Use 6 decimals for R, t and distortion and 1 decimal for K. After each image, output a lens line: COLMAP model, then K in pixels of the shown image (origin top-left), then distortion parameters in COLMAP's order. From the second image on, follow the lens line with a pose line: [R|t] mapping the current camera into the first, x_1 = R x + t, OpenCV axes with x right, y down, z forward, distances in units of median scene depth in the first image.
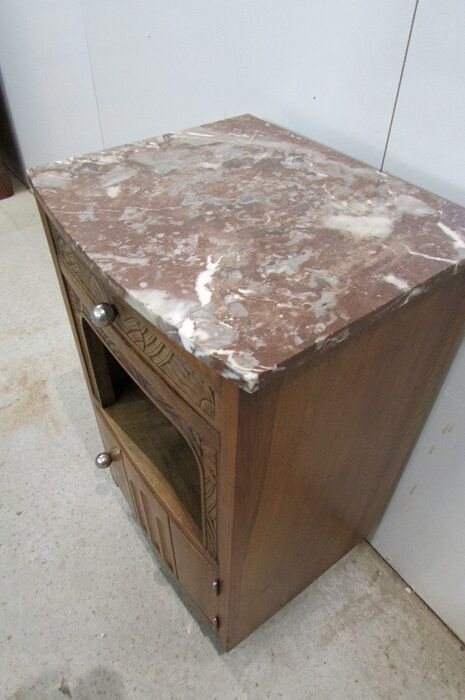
lens RADIAL K [[504.9, 0, 232.5], [0, 504.9, 350.0], [0, 0, 1]] dist [-0.021361, 0.004325]
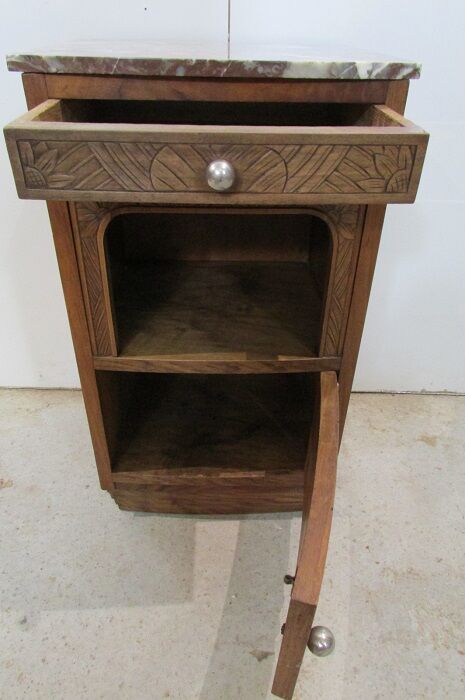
lens RADIAL K [[496.0, 0, 232.5], [0, 496.0, 350.0], [0, 0, 1]] dist [-0.004628, 0.001116]
pose [[0.581902, -0.451230, 0.676595, -0.681806], [0.550154, 0.831113, 0.081123, 0.137367], [-0.598932, 0.325026, 0.731873, 0.224667]]
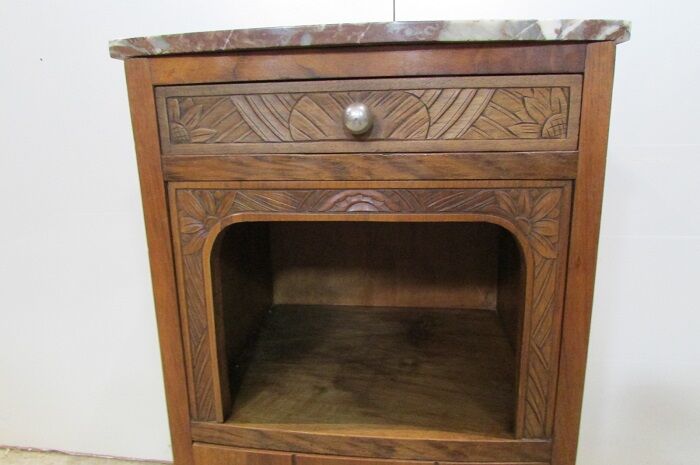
lens RADIAL K [[504.9, 0, 342.9], [0, 504.9, 238.1], [0, 0, 1]] dist [-0.021361, 0.004325]
pose [[0.693892, -0.196545, 0.692736, -0.513826], [0.516984, 0.805636, -0.289270, 0.177704], [-0.501239, 0.558856, 0.660635, 0.356250]]
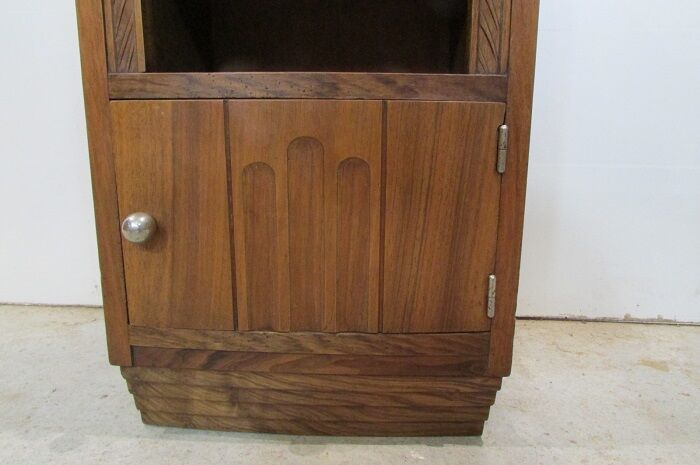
lens RADIAL K [[496.0, 0, 350.6], [0, 496.0, 233.8], [0, 0, 1]] dist [-0.004628, 0.001116]
pose [[0.625437, -0.153096, 0.765108, -0.530680], [0.535922, 0.796969, -0.278618, 0.500148], [-0.567112, 0.584296, 0.580501, 0.618940]]
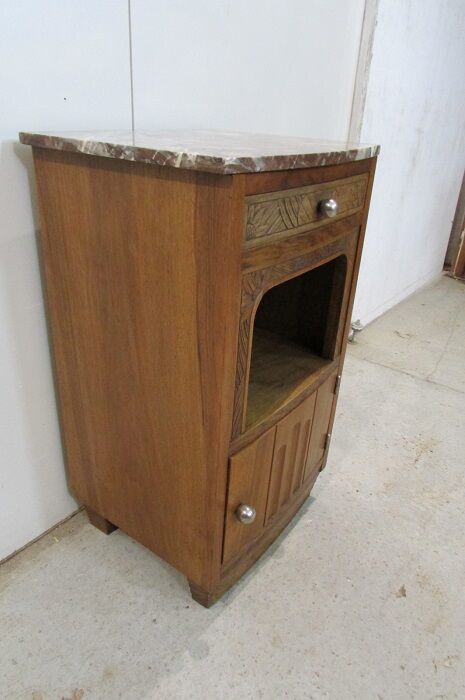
lens RADIAL K [[489.3, 0, 232.5], [0, 489.3, 350.0], [0, 0, 1]] dist [-0.007016, -0.003791]
pose [[-0.284006, -0.456061, 0.843415, -0.856106], [0.617105, 0.586293, 0.524826, -0.404488], [-0.733841, 0.669529, 0.114927, 0.768180]]
